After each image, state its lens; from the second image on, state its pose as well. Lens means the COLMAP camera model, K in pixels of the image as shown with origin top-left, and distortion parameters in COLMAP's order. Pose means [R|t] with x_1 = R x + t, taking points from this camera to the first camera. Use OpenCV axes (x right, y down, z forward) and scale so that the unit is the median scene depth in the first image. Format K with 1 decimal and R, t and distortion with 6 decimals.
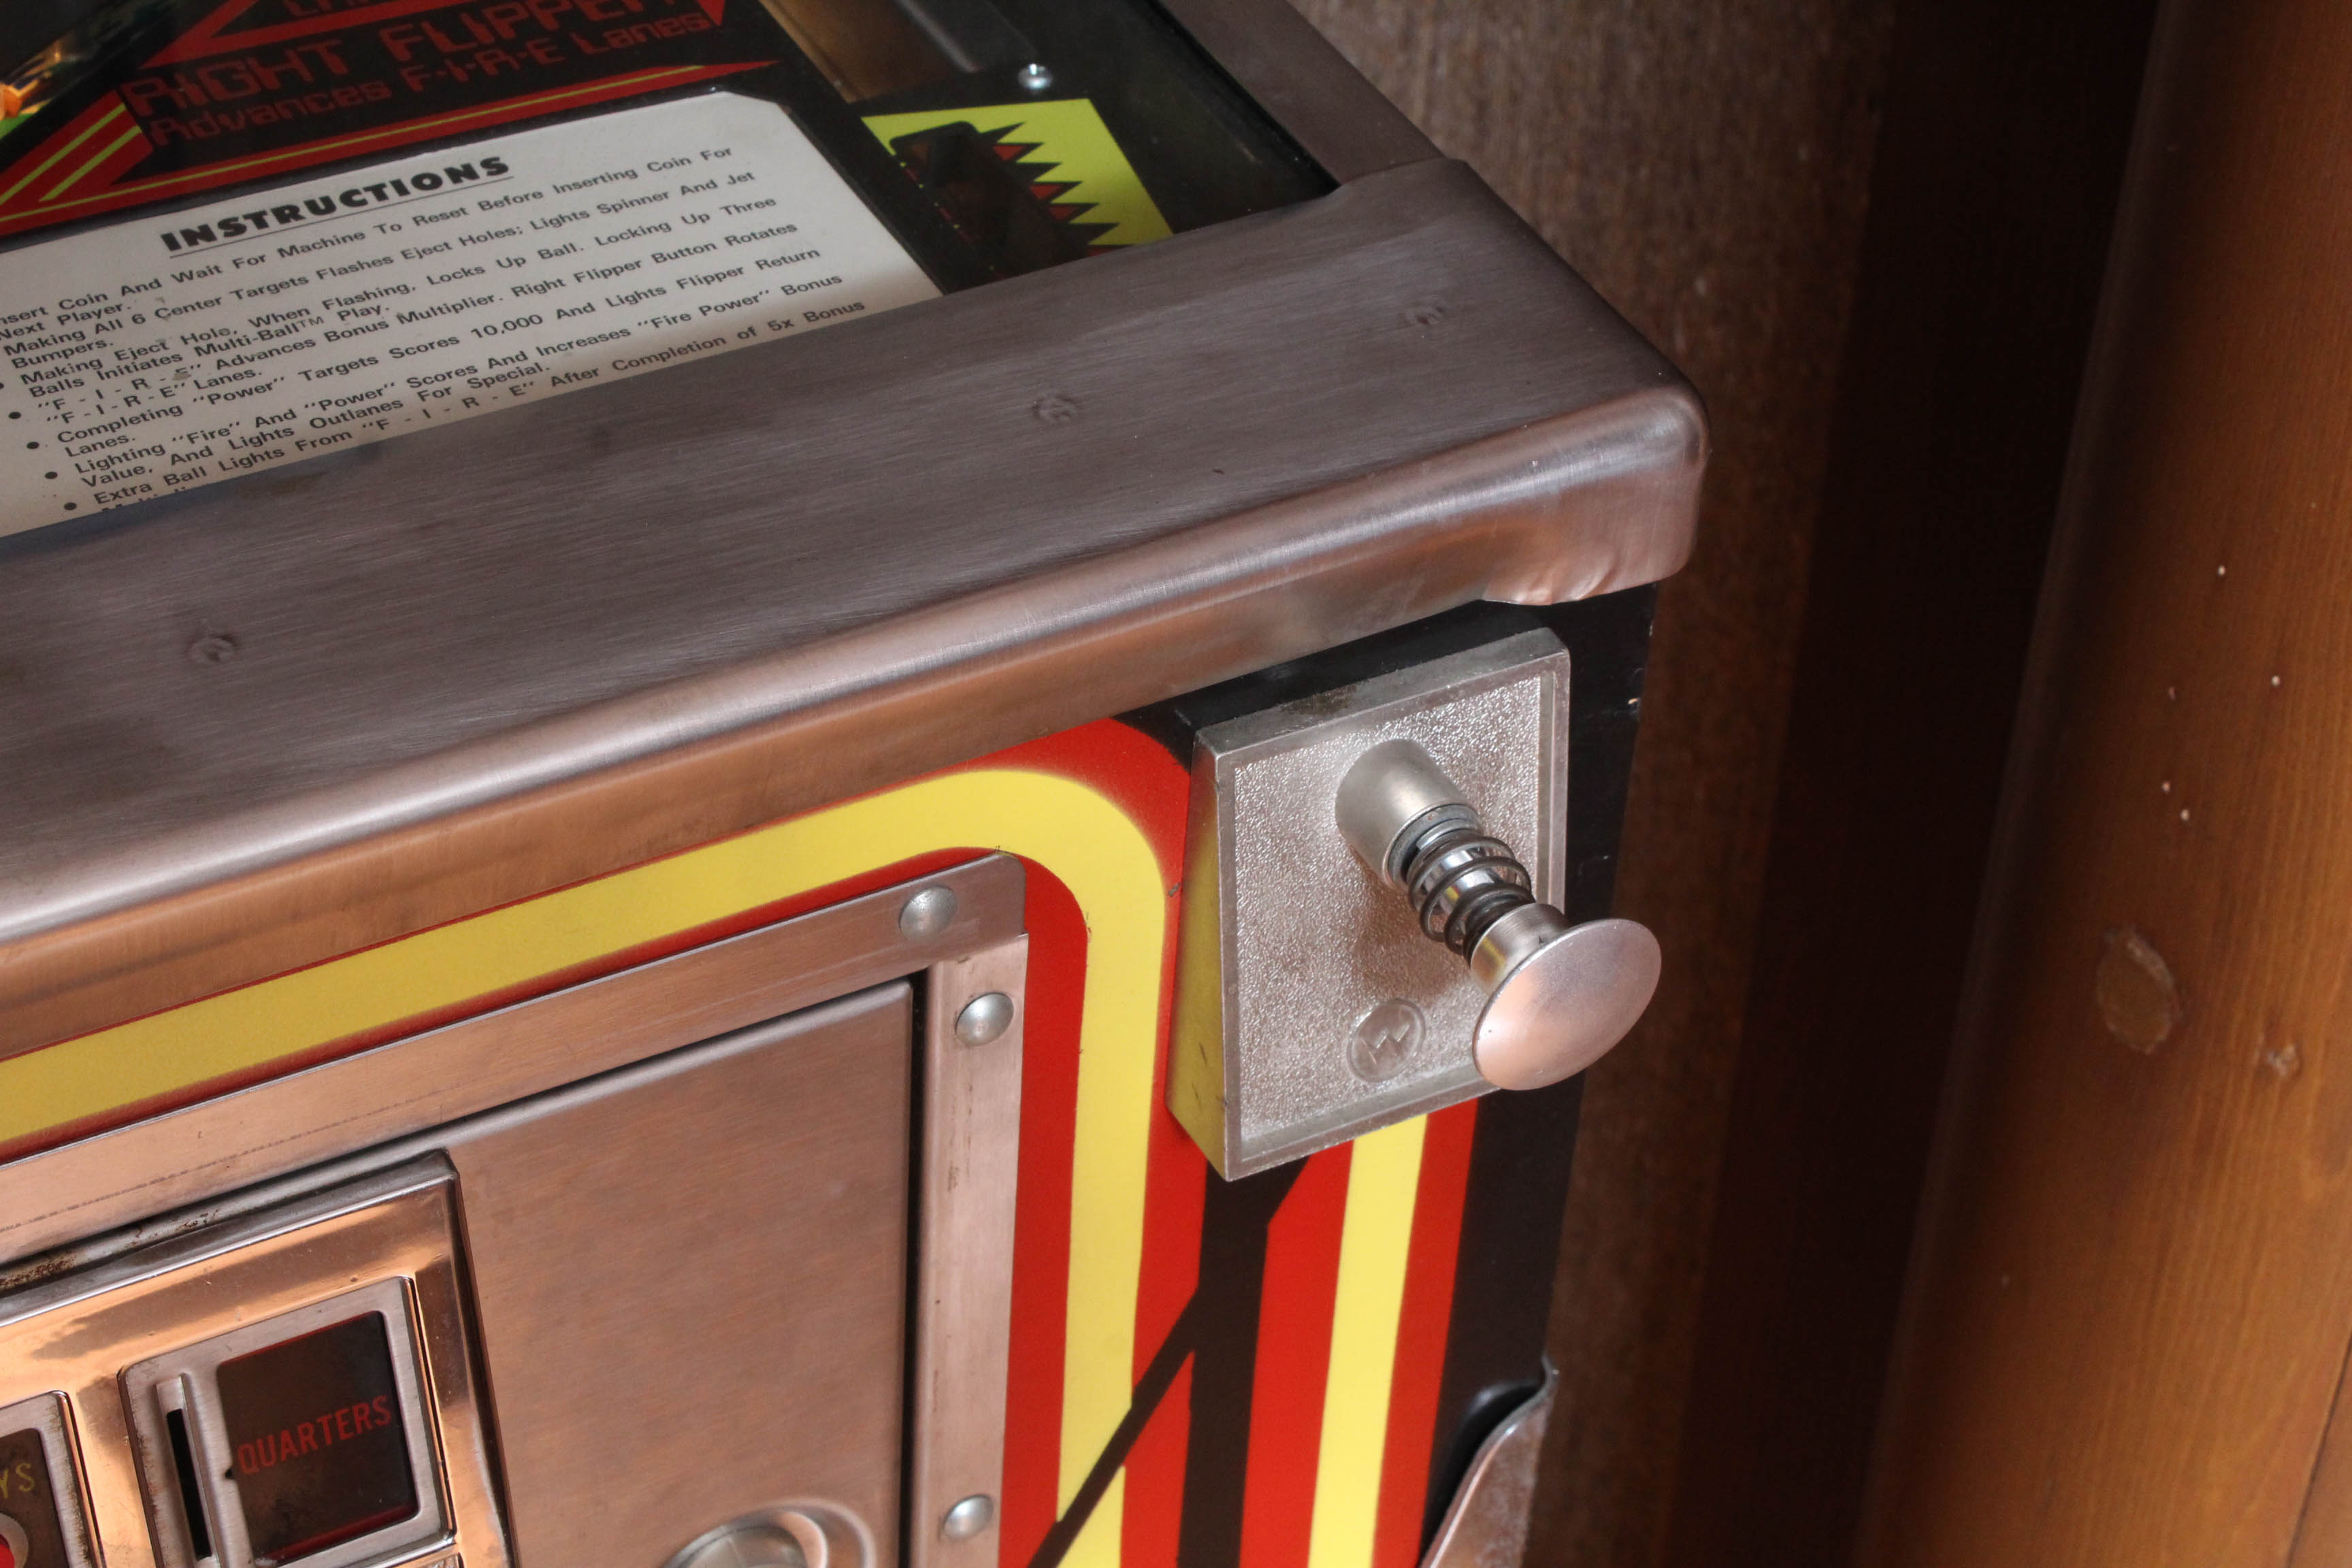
lens RADIAL K [[4301.8, 0, 1167.4], [0, 4301.8, 776.2], [0, 0, 1]] dist [0.025982, 0.000000]
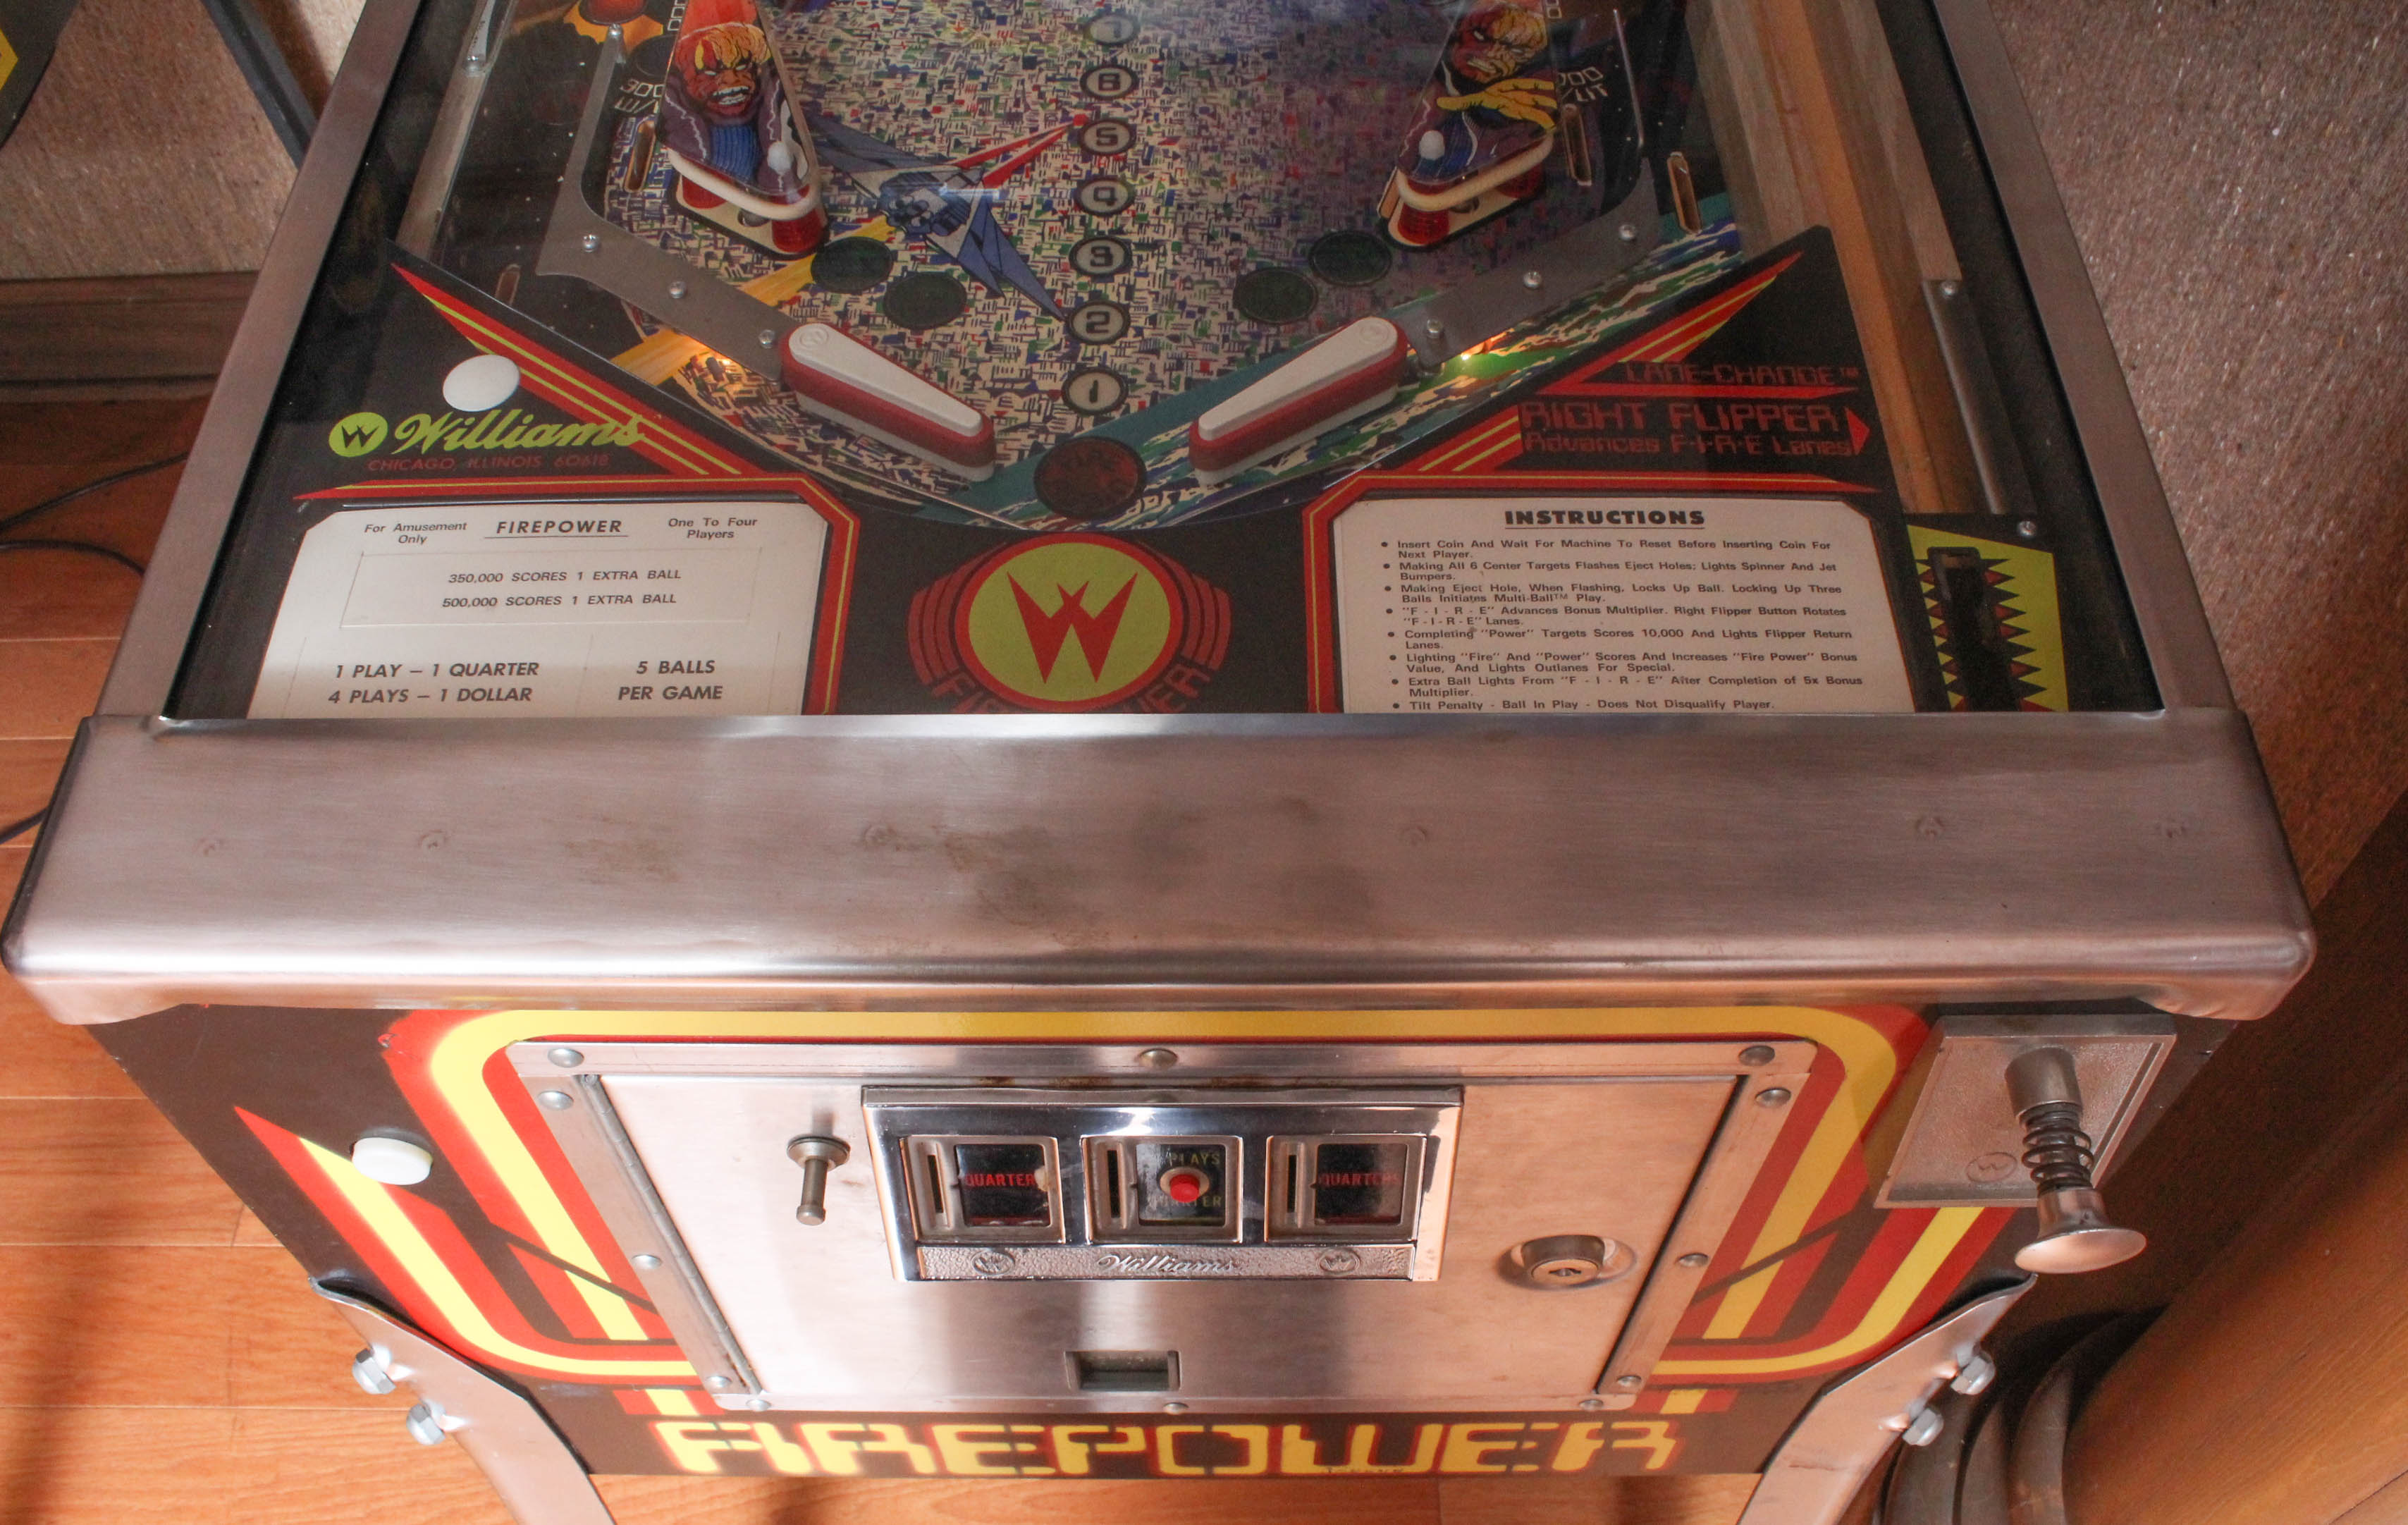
lens RADIAL K [[2007.6, 0, 1213.4], [0, 2007.6, 798.9], [0, 0, 1]] dist [-0.170792, 0.141604]
pose [[0.868181, 0.367334, -0.333658, -0.015311], [-0.268255, 0.913052, 0.307206, -0.243333], [0.417495, -0.177205, 0.891233, 0.178286]]
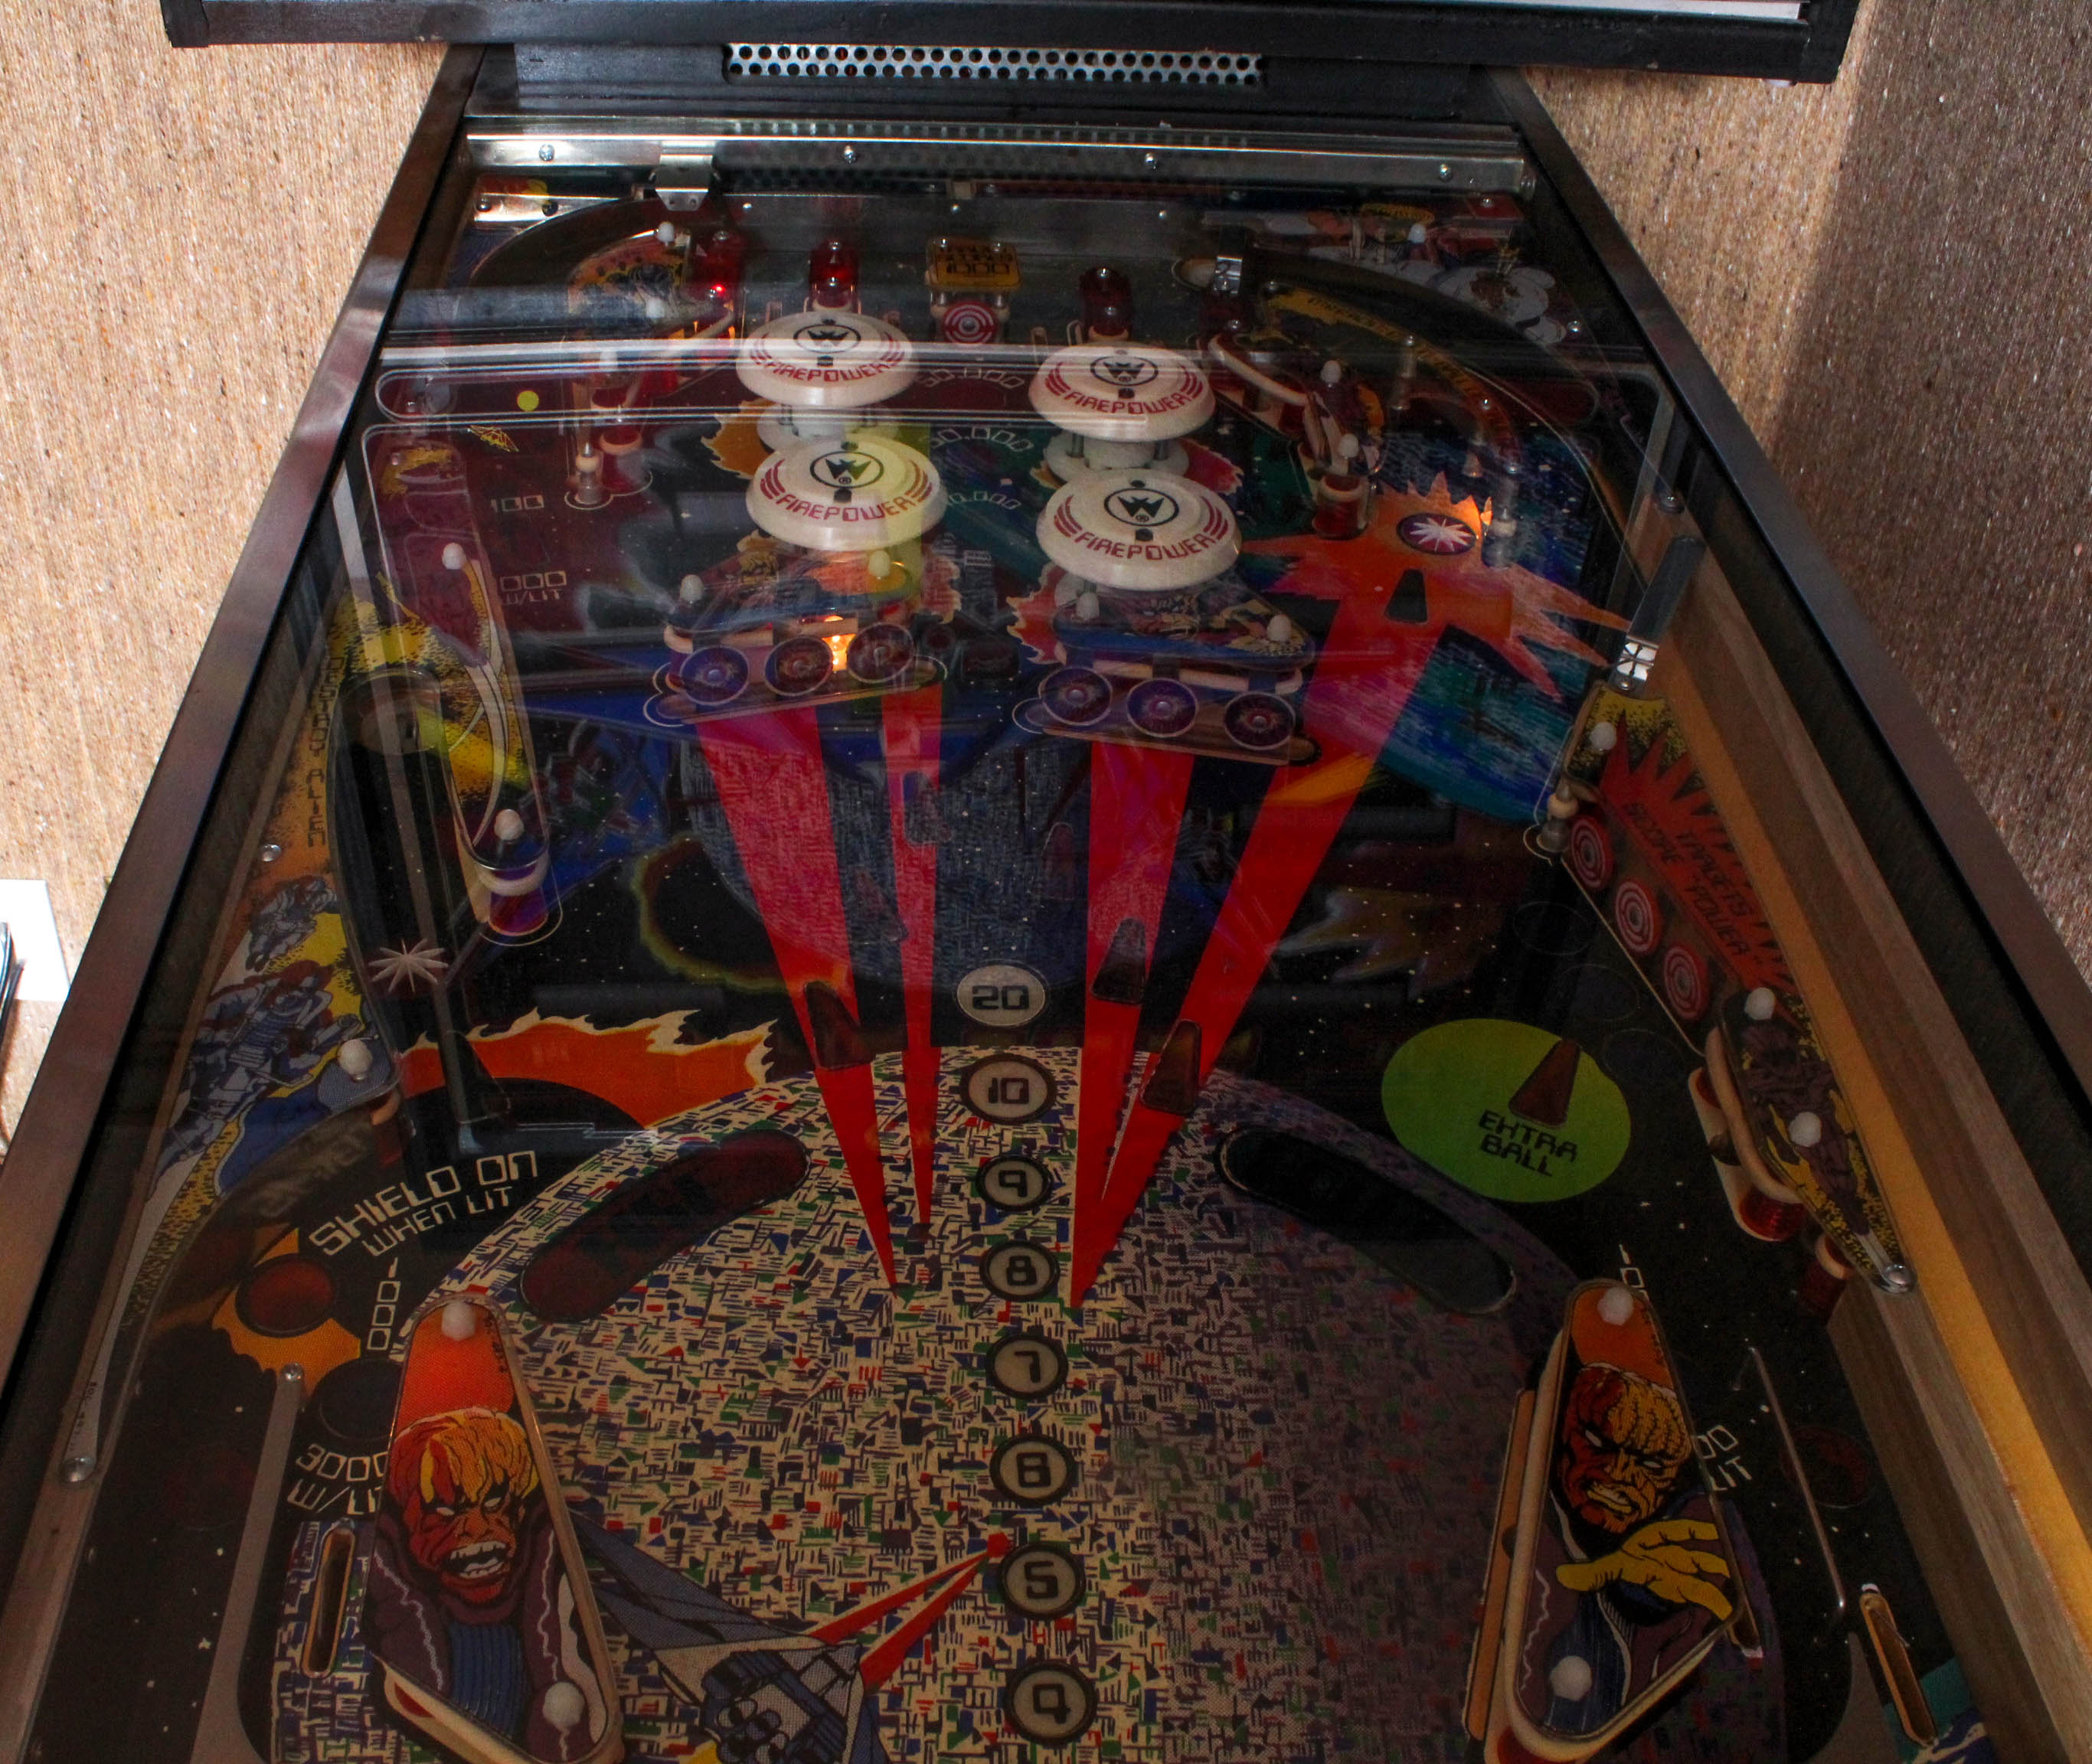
lens RADIAL K [[2190.3, 0, 981.7], [0, 2190.3, 899.4], [0, 0, 1]] dist [-0.131076, 0.000000]
pose [[0.888568, 0.266670, -0.373274, -0.354372], [-0.278579, 0.960143, 0.022785, -0.479715], [0.364473, 0.083741, 0.927441, 0.423754]]
